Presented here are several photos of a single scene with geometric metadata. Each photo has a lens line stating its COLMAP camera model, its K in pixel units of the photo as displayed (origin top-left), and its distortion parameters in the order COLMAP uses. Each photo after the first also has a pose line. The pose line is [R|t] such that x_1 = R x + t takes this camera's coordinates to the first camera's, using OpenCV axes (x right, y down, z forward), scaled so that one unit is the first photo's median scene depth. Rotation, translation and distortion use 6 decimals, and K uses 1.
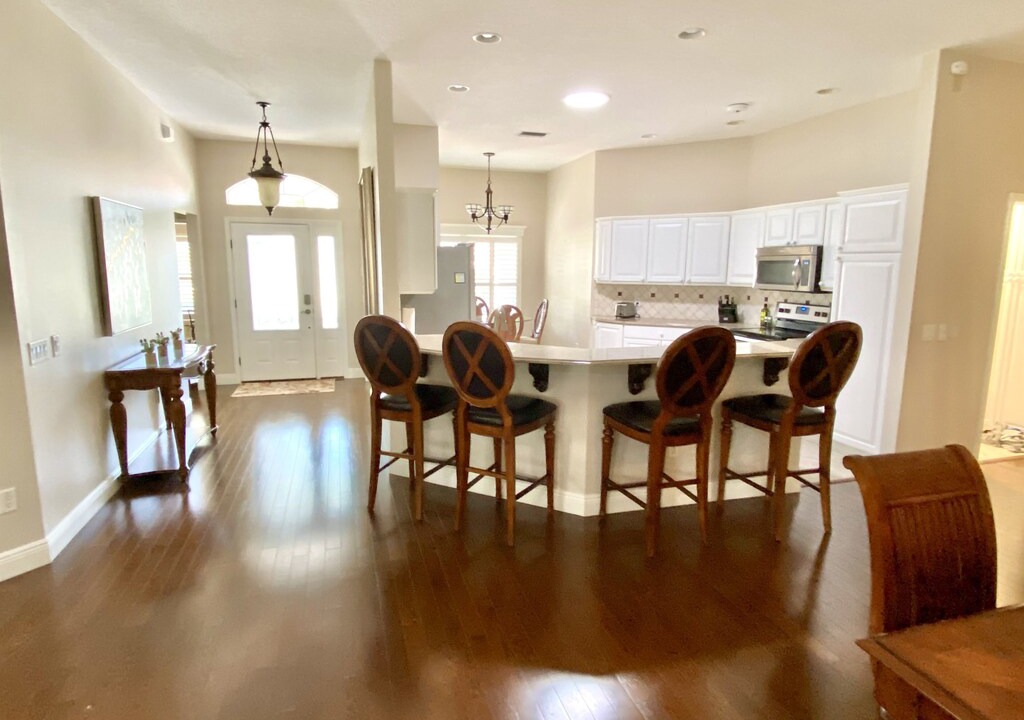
lens RADIAL K [[589.1, 0, 512.8], [0, 589.1, 360.8], [0, 0, 1]] dist [-0.006499, -0.000529]
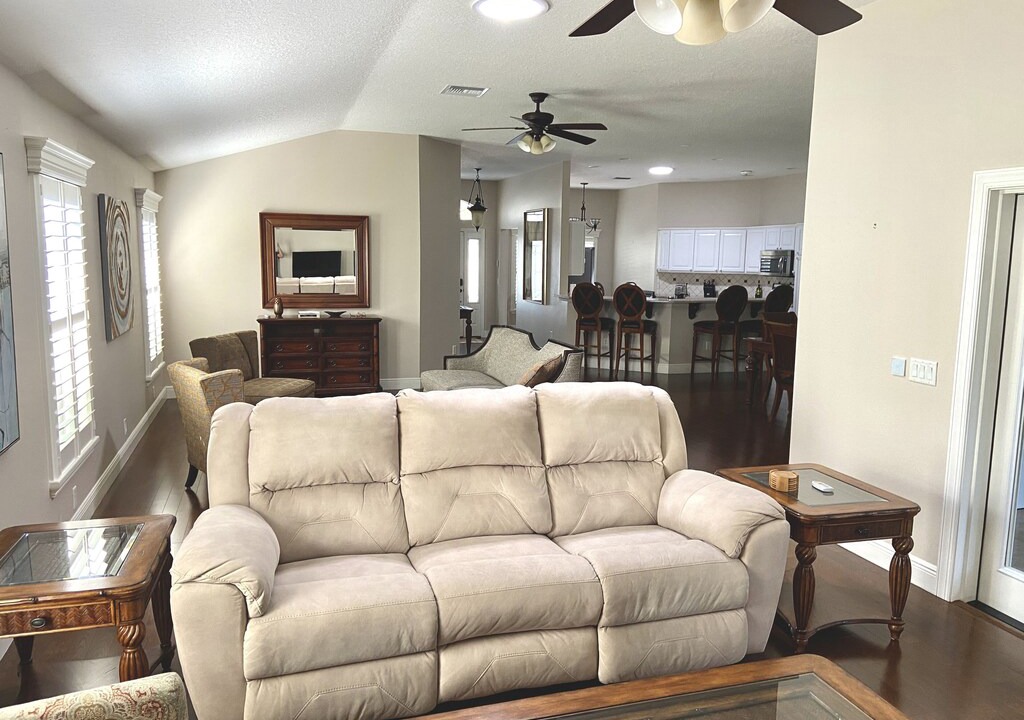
lens RADIAL K [[777.5, 0, 509.9], [0, 777.5, 360.2], [0, 0, 1]] dist [0.009520, 0.000731]
pose [[0.999993, 0.003078, 0.002020, -0.261487], [-0.003031, 0.999734, -0.022844, 0.150294], [-0.002090, 0.022838, 0.999737, -1.049392]]
